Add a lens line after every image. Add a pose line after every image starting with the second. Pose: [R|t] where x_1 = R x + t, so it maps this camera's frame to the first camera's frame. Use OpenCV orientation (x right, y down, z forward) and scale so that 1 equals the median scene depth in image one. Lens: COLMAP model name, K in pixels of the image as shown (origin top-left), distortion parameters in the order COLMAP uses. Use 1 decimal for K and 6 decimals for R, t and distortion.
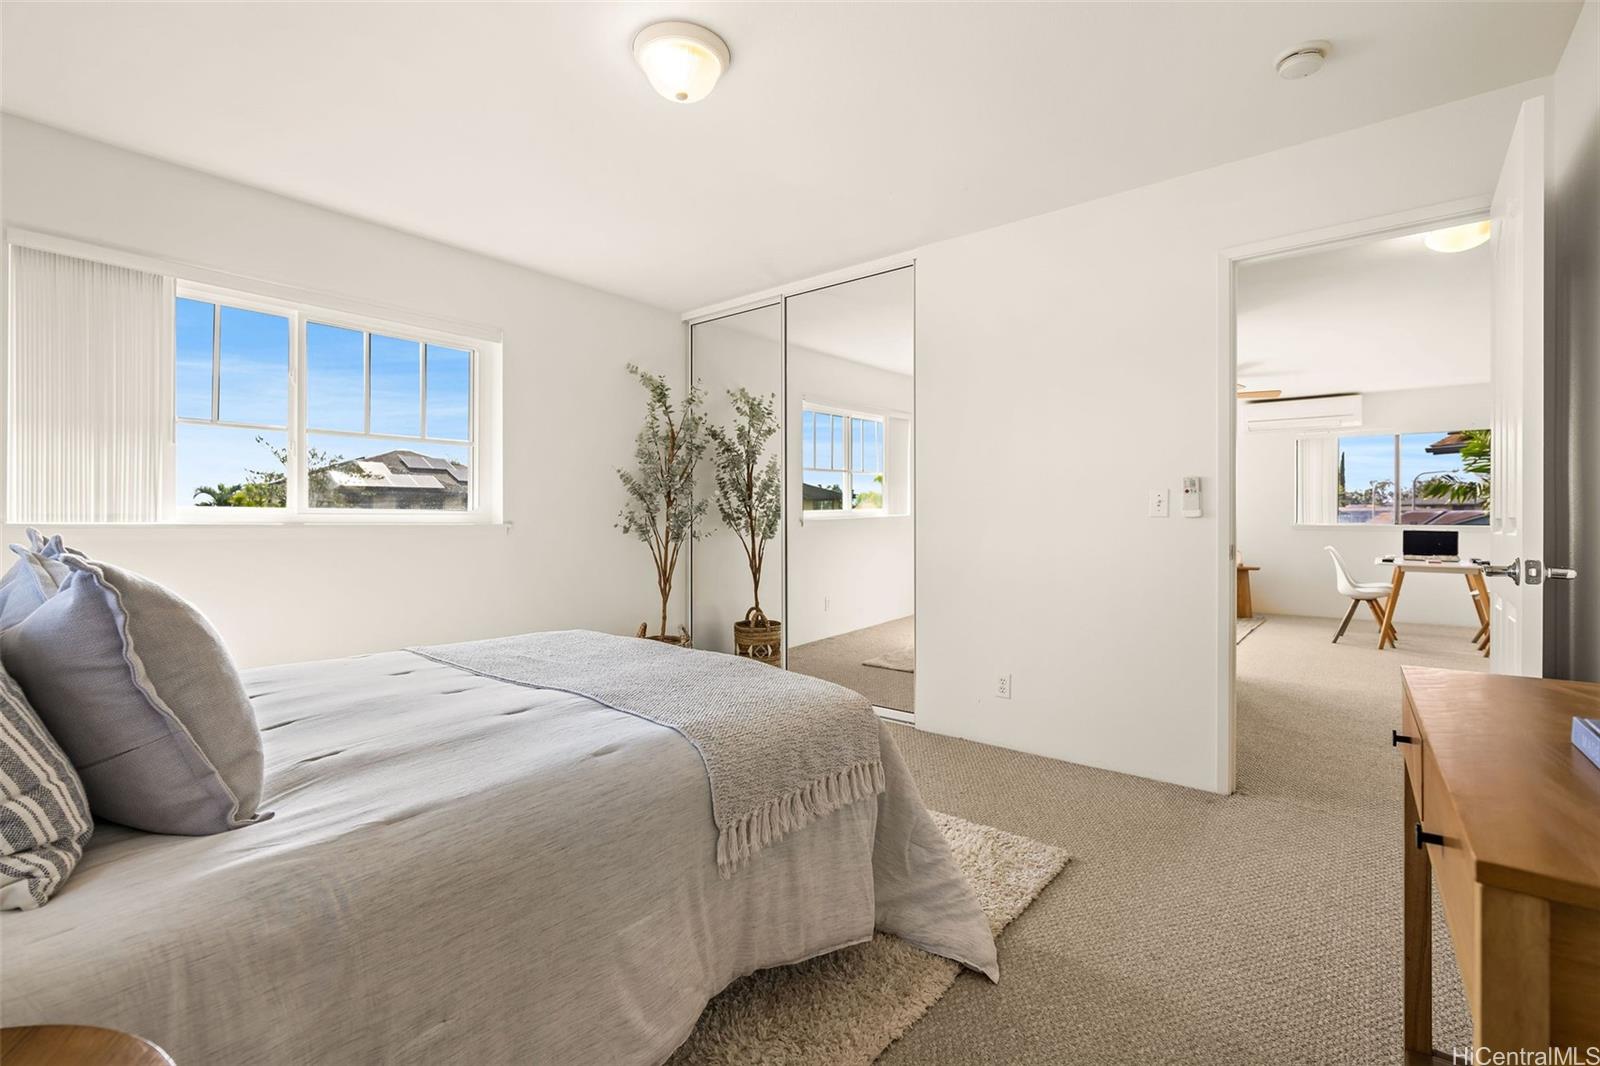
lens RADIAL K [[705.3, 0, 798.5], [0, 705.3, 526.3], [0, 0, 1]] dist [-0.003094, -0.000452]
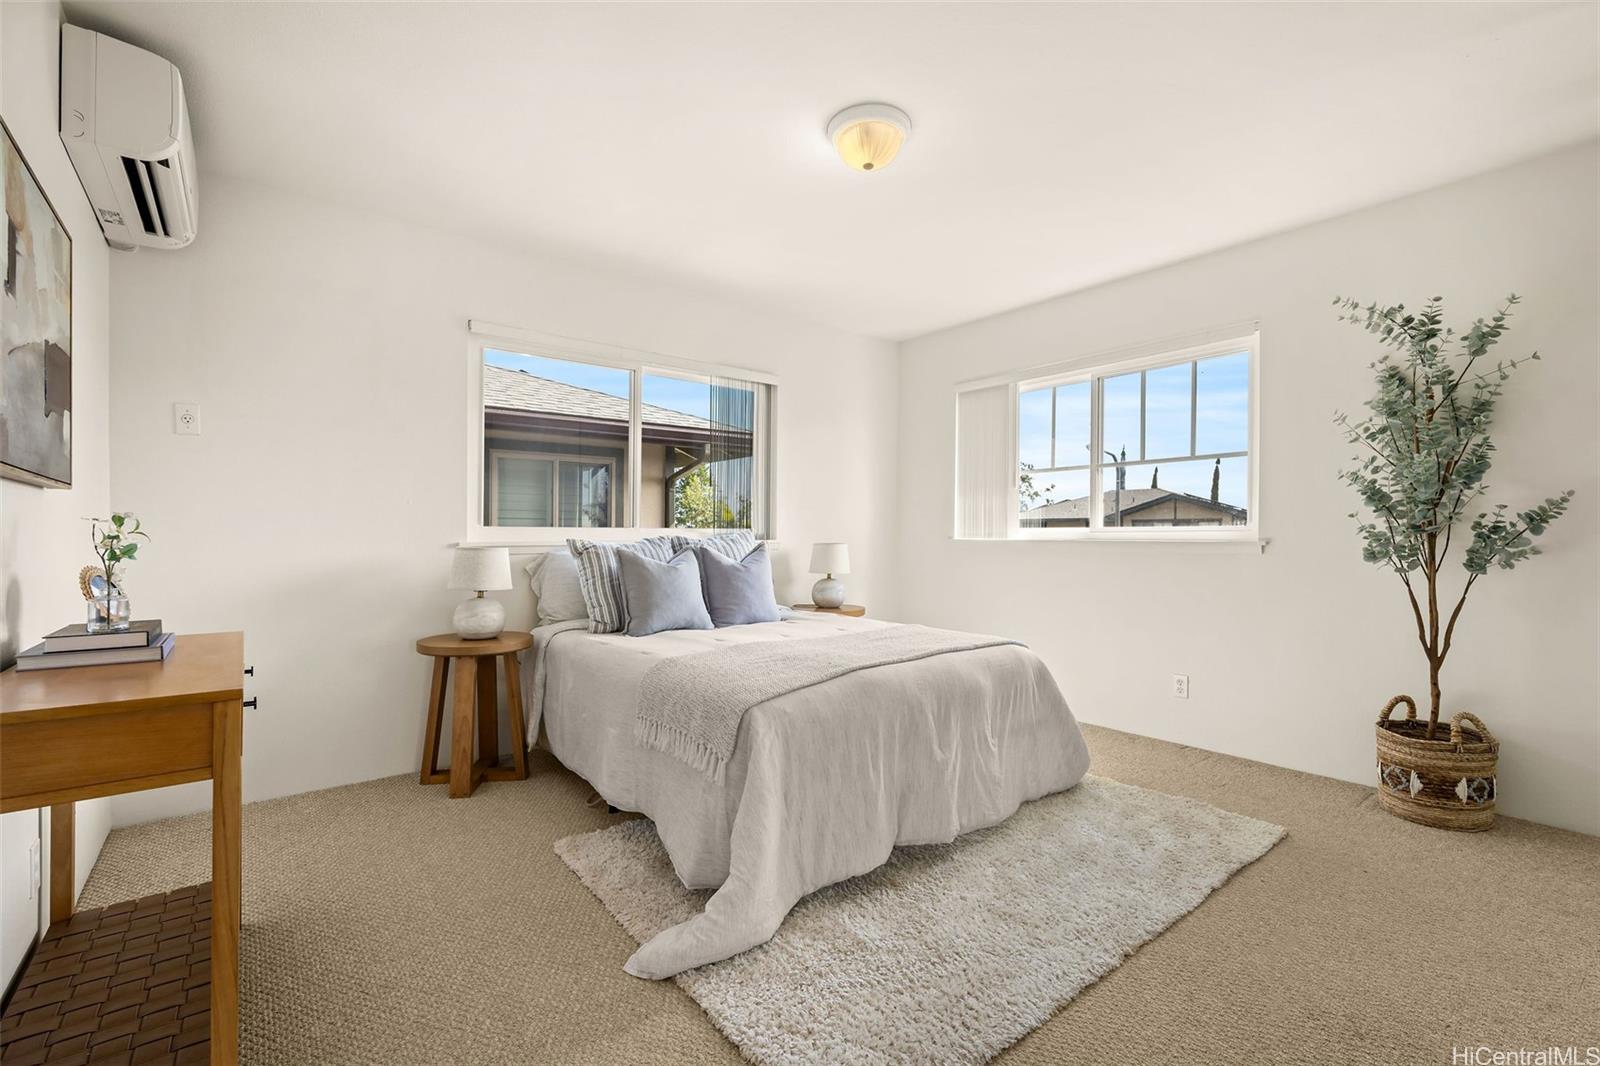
lens RADIAL K [[705.3, 0, 798.5], [0, 705.3, 526.3], [0, 0, 1]] dist [-0.003094, -0.000452]
pose [[-0.215650, -0.009506, -0.976424, 0.654962], [0.002428, 0.999944, -0.010271, -0.014000], [0.976468, -0.004585, -0.215615, 0.746112]]
